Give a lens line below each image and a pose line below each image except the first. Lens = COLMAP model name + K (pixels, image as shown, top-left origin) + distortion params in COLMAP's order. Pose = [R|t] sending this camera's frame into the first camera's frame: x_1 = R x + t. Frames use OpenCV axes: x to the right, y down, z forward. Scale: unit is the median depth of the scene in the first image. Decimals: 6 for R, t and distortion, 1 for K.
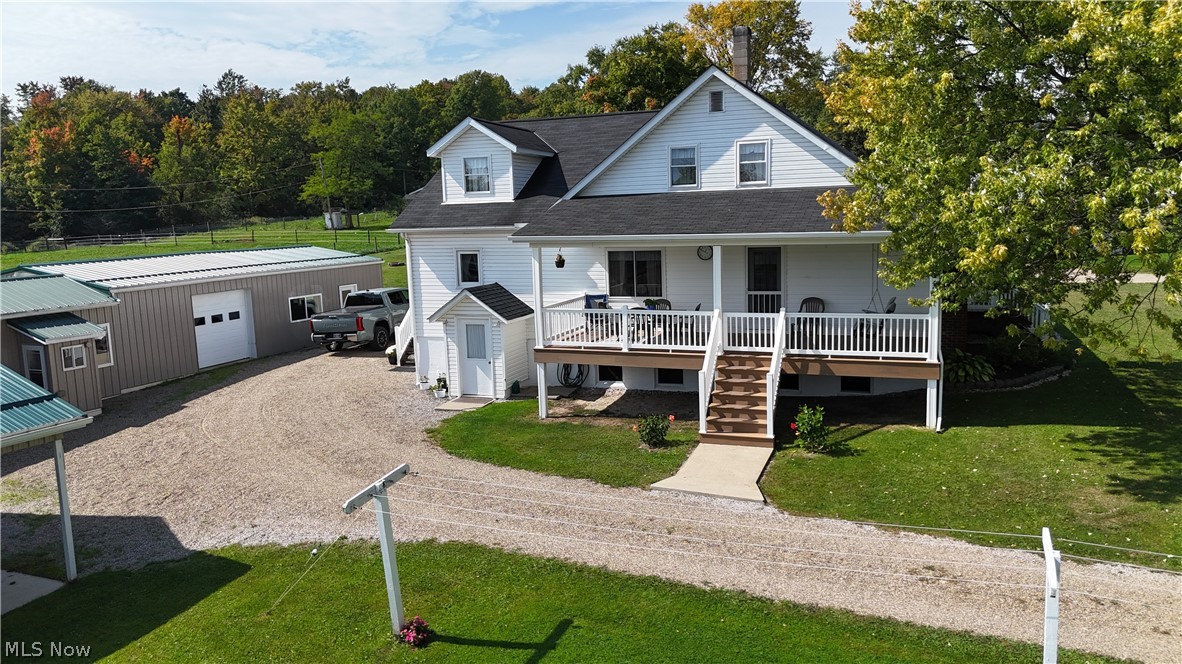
lens RADIAL K [[863.5, 0, 594.3], [0, 863.5, 332.4], [0, 0, 1]] dist [0.064792, -0.062389]
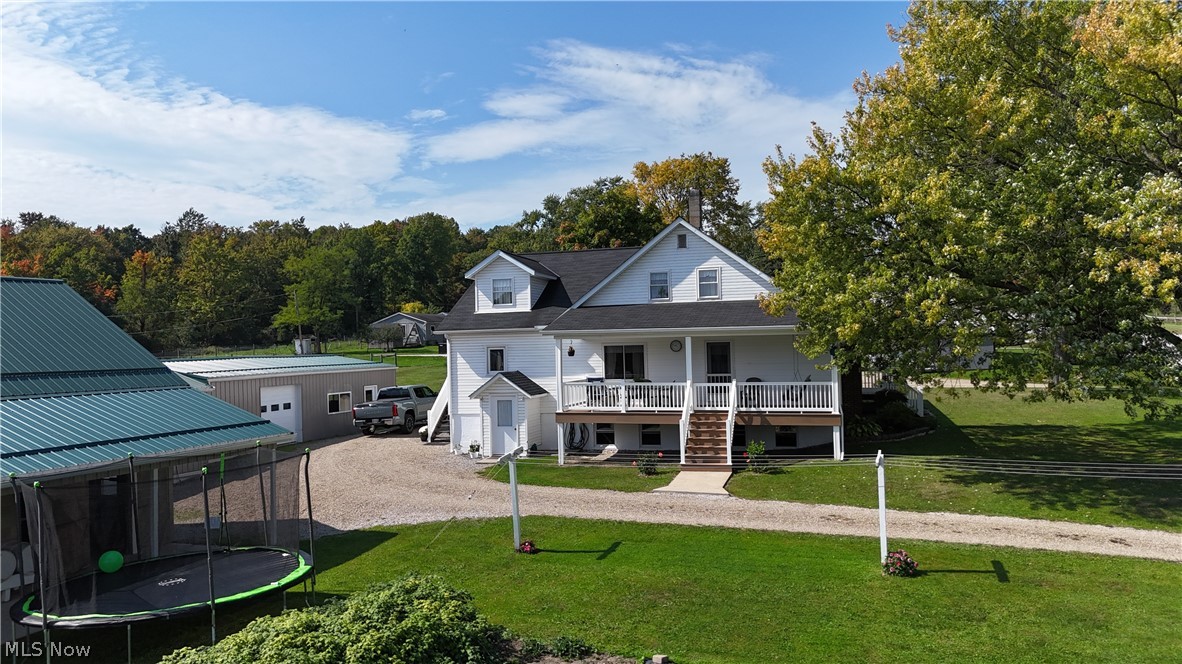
lens RADIAL K [[863.5, 0, 591.2], [0, 863.5, 330.4], [0, 0, 1]] dist [0.064792, -0.062389]
pose [[0.997413, 0.007682, 0.071474, -0.096460], [0.003799, 0.987252, -0.159119, 0.092545], [-0.071785, 0.158979, 0.984669, -0.324366]]
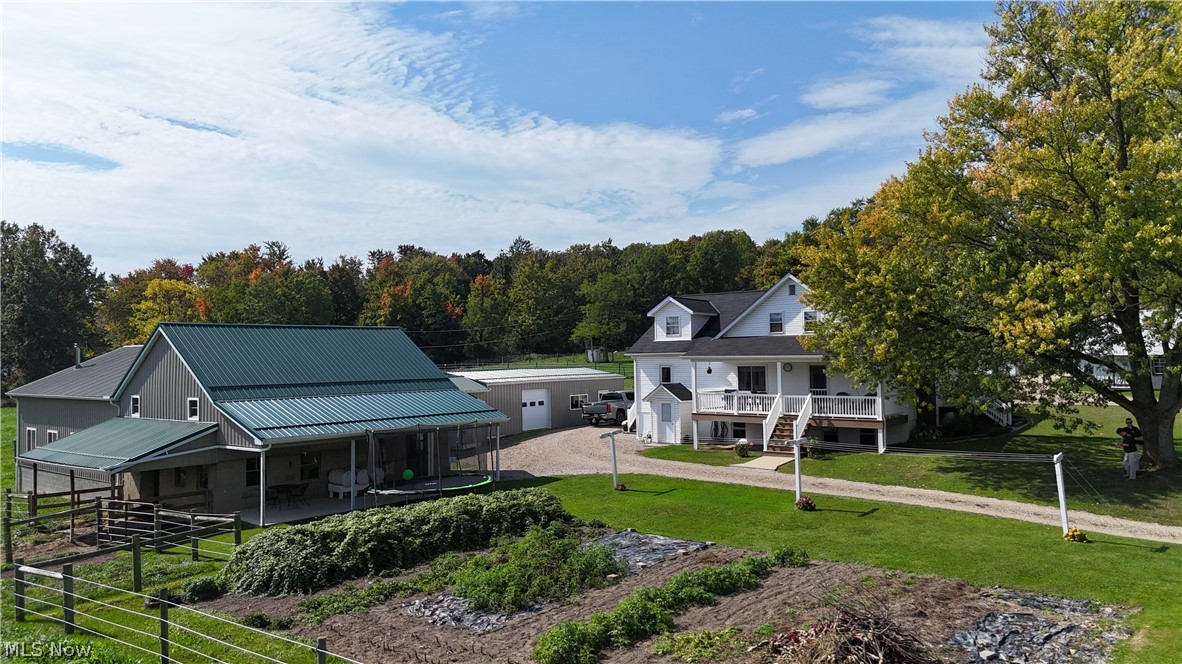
lens RADIAL K [[863.5, 0, 583.0], [0, 863.5, 348.1], [0, 0, 1]] dist [0.064792, -0.062389]
pose [[0.955279, 0.013887, -0.295379, 0.235119], [-0.056453, 0.989089, -0.136073, 0.132830], [0.290266, 0.146663, 0.945640, -0.827159]]
